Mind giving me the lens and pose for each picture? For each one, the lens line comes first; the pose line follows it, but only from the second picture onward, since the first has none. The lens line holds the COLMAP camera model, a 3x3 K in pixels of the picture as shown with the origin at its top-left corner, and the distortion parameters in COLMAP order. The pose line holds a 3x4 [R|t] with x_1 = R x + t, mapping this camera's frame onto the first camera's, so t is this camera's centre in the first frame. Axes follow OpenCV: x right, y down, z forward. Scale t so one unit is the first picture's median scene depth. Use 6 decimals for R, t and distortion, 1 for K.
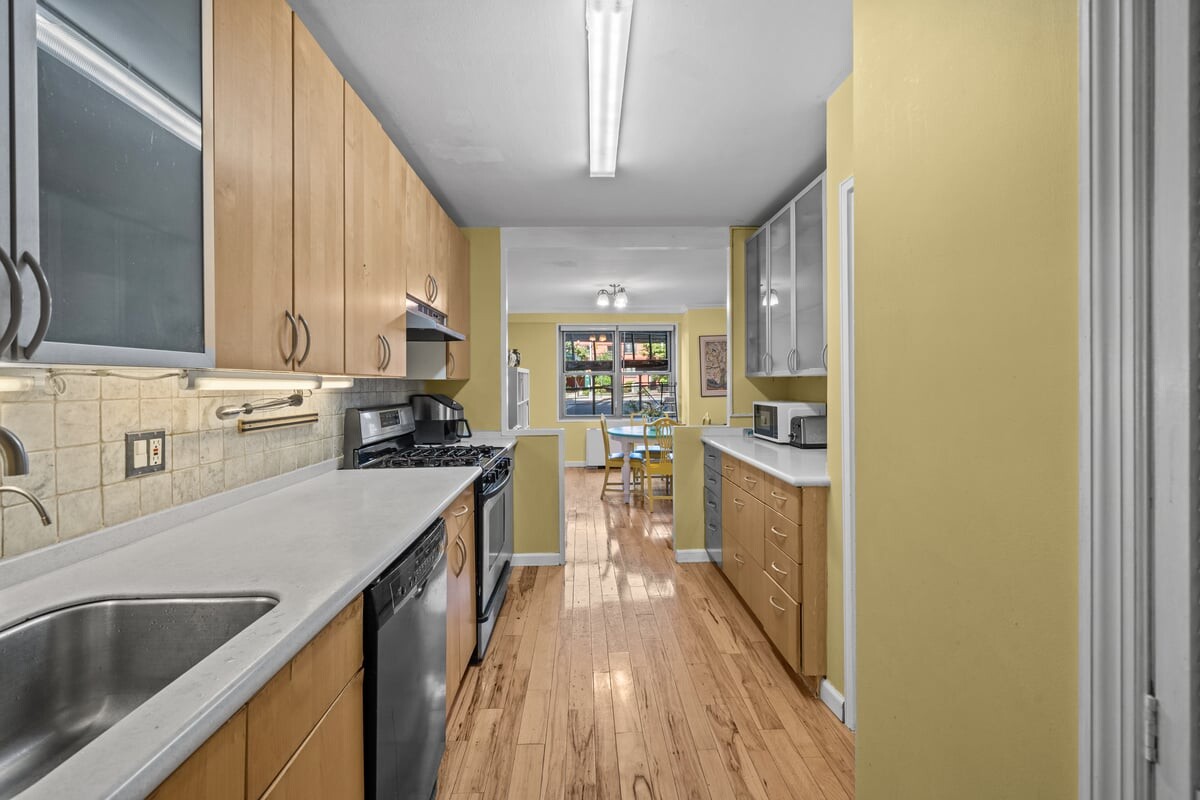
lens RADIAL K [[506.4, 0, 599.9], [0, 506.4, 389.6], [0, 0, 1]] dist [-0.001413, -0.000103]
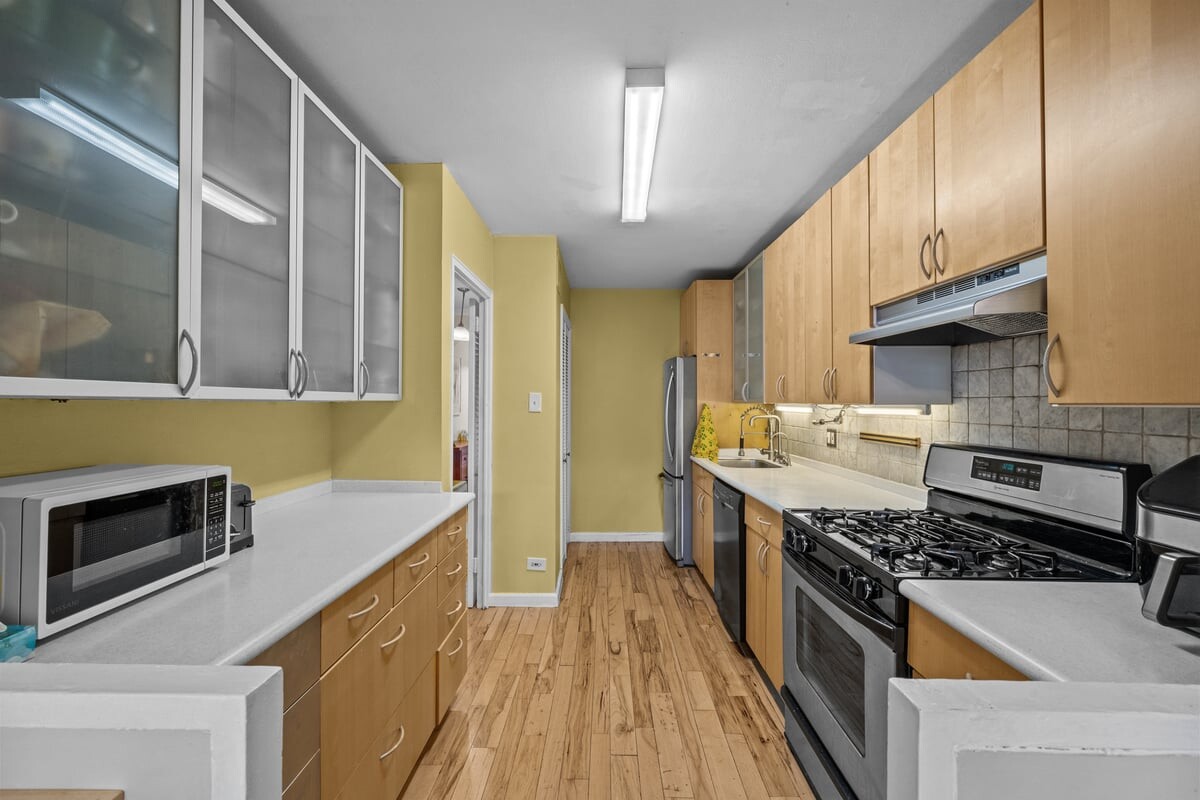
lens RADIAL K [[506.4, 0, 599.9], [0, 506.4, 389.6], [0, 0, 1]] dist [-0.001413, -0.000103]
pose [[-0.998840, 0.002775, 0.048083, 0.043360], [0.002308, 0.999950, -0.009760, -0.051069], [-0.048107, -0.009638, -0.998796, 2.267553]]
